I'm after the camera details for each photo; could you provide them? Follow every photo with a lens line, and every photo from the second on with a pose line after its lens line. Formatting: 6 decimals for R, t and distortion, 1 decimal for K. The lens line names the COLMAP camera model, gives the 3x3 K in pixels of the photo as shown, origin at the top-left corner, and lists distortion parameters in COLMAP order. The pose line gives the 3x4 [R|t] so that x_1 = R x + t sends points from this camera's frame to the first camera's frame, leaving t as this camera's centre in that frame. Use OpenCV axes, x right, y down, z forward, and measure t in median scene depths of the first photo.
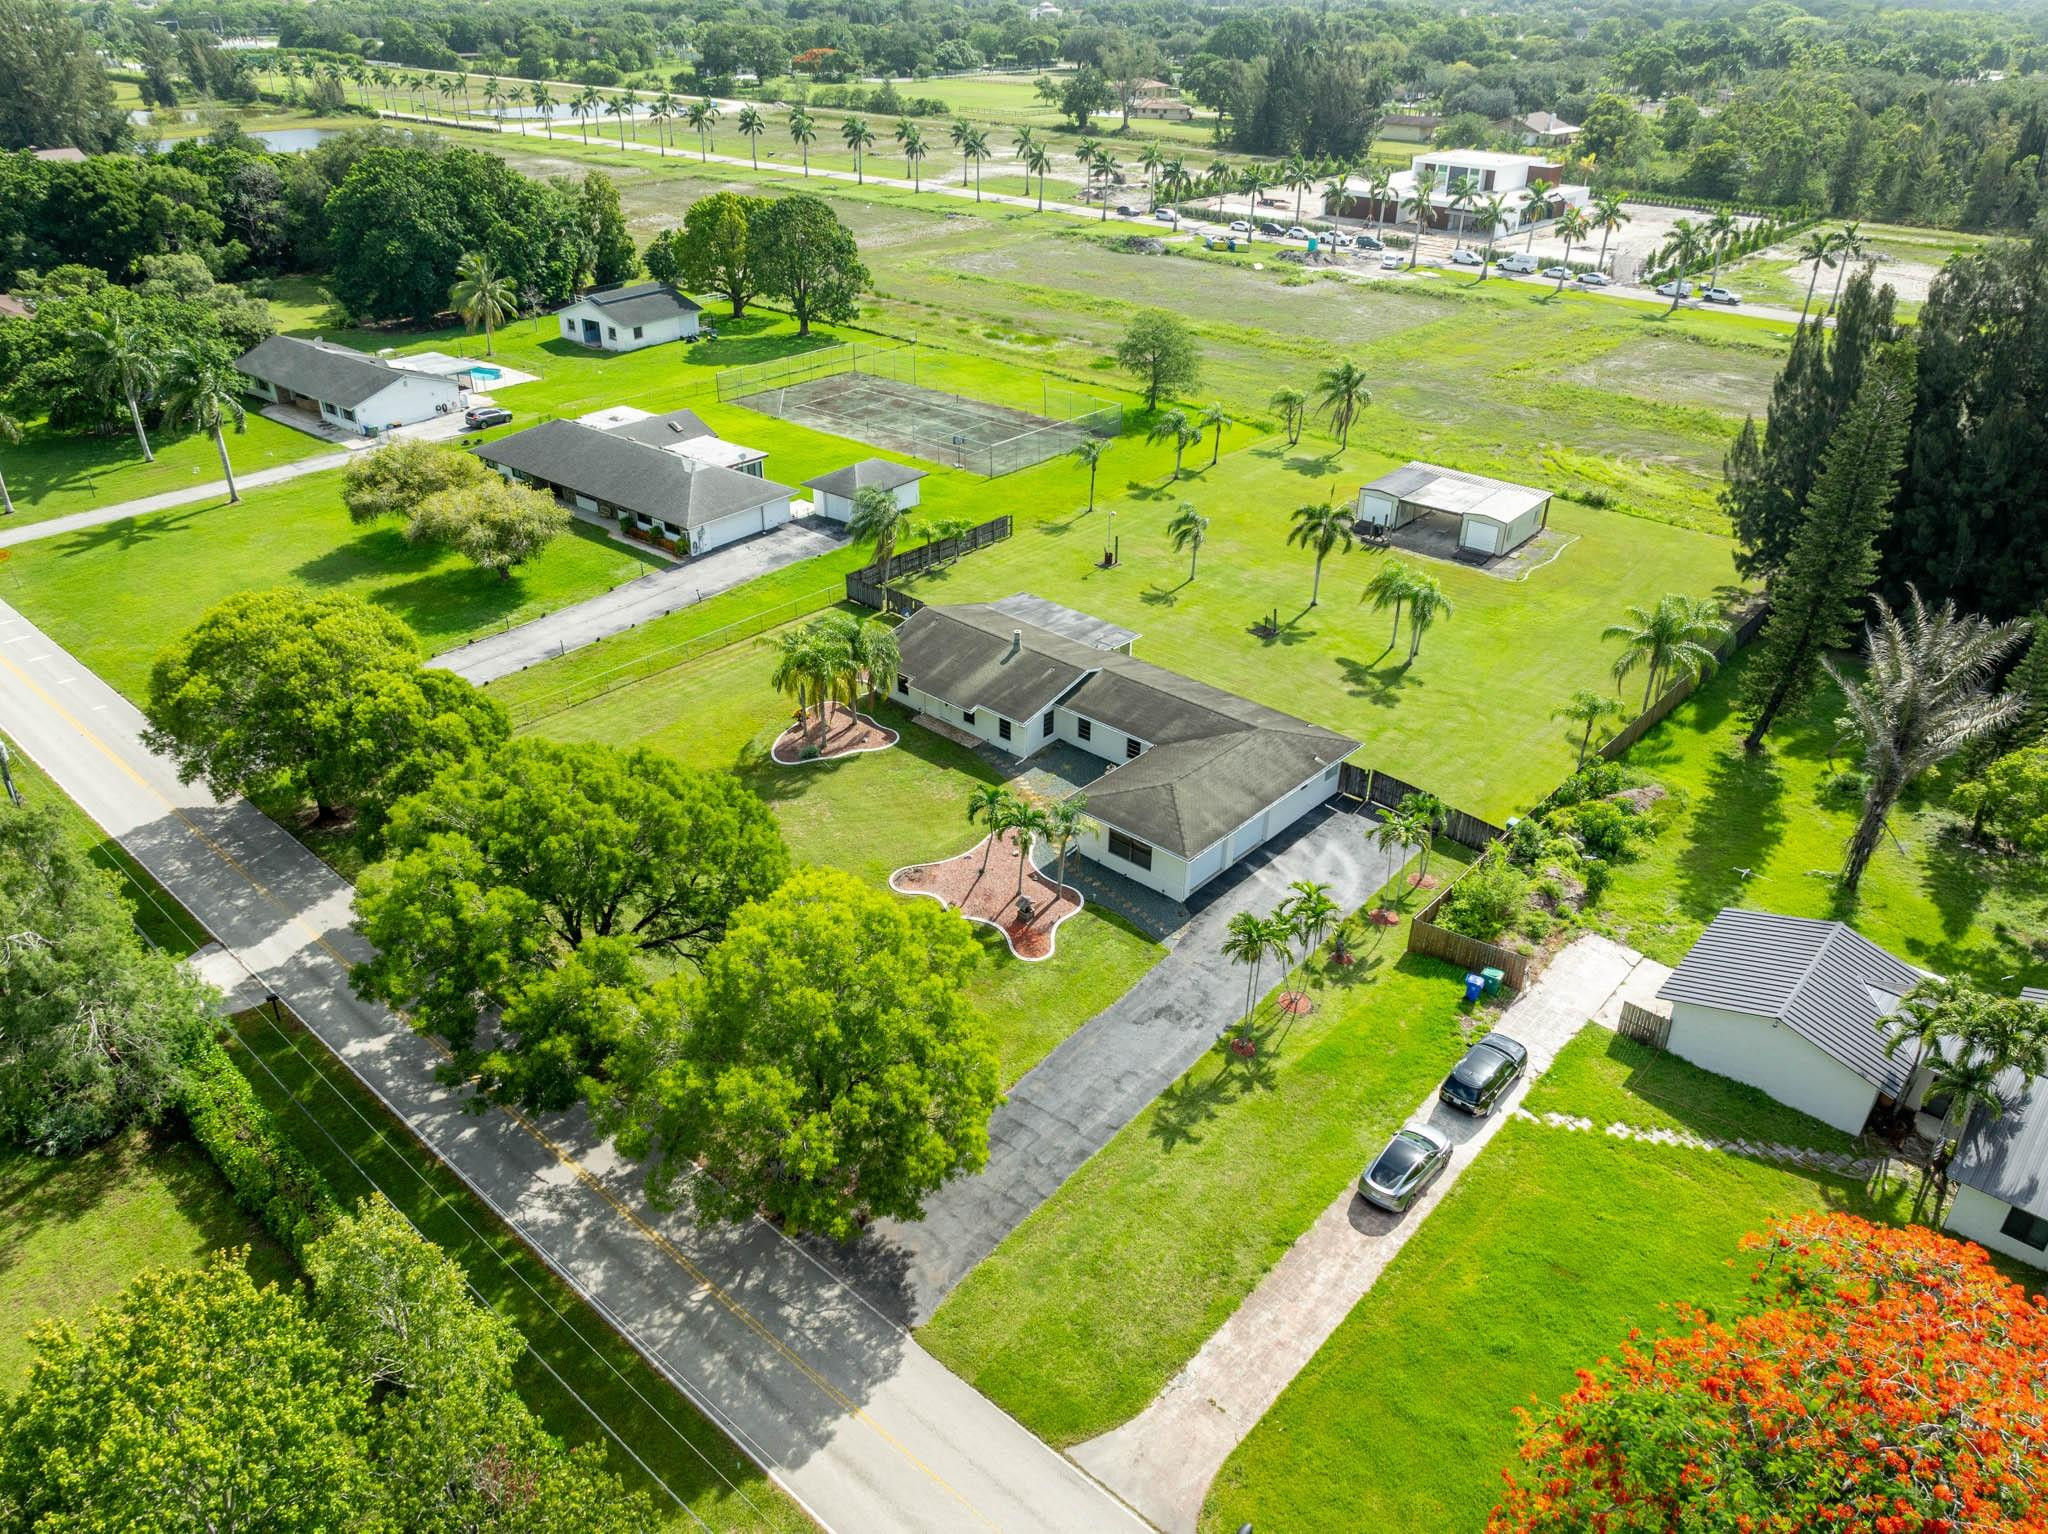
lens RADIAL K [[1421.0, 0, 1024.0], [0, 1421.0, 767.0], [0, 0, 1]] dist [0.001269, 0.000289]
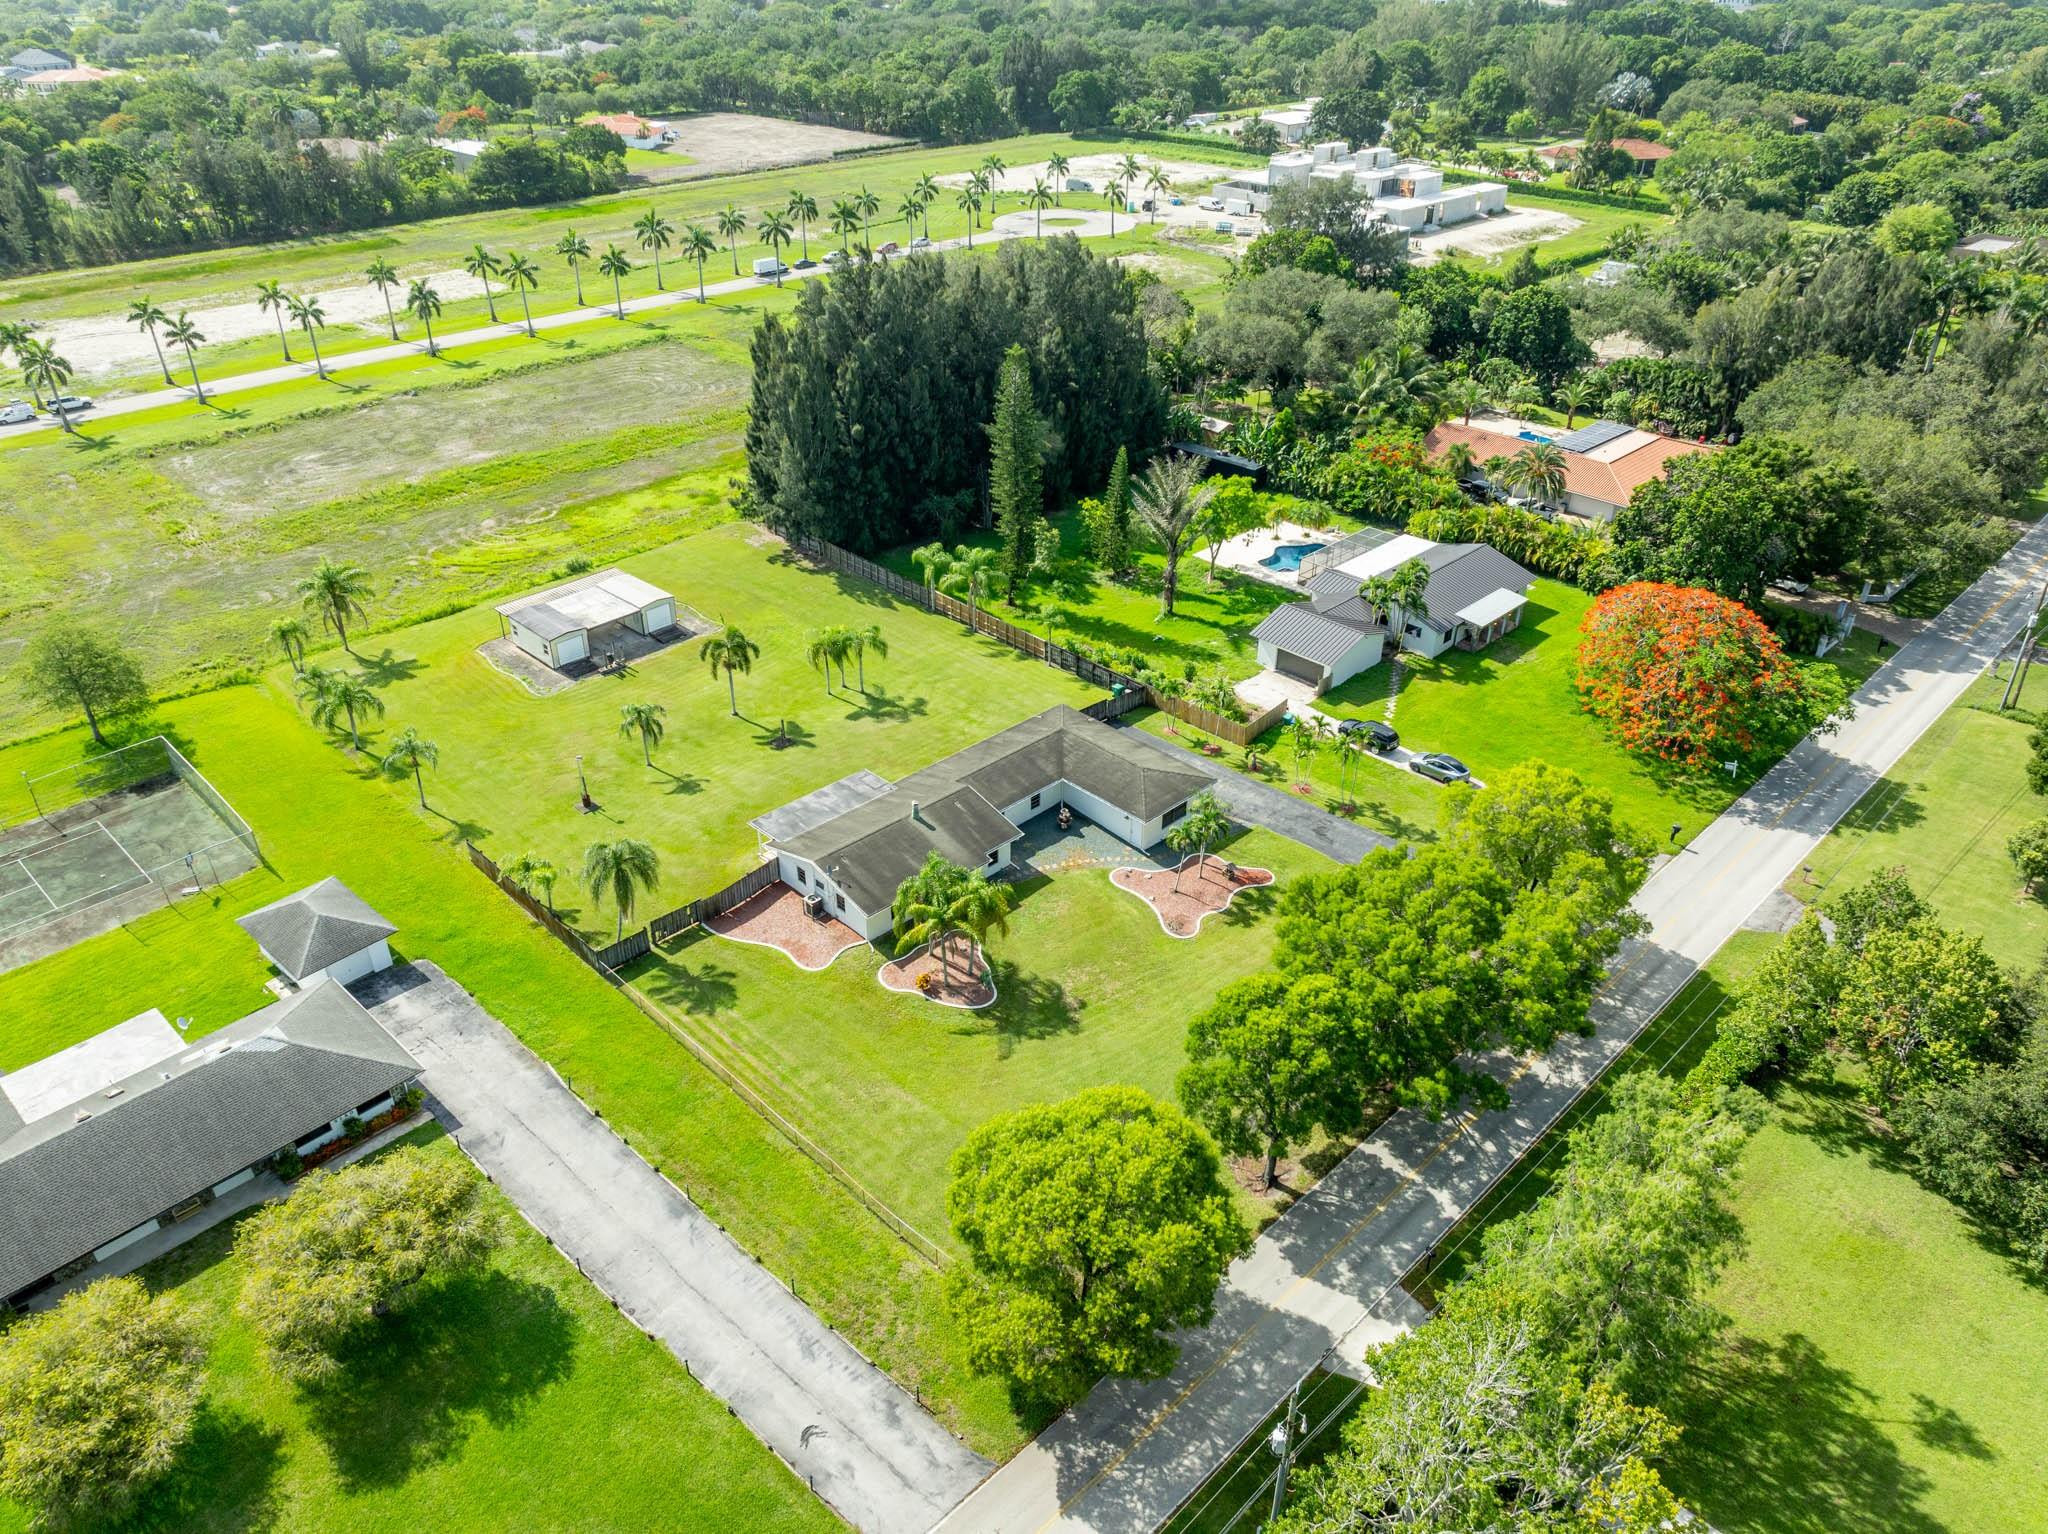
lens RADIAL K [[1435.0, 0, 1024.0], [0, 1435.0, 767.0], [0, 0, 1]] dist [-0.031449, 0.000156]
pose [[0.058588, -0.518947, 0.852796, -1.057197], [0.489509, 0.759446, 0.428511, -0.621763], [-0.870028, 0.392346, 0.298524, 0.644824]]
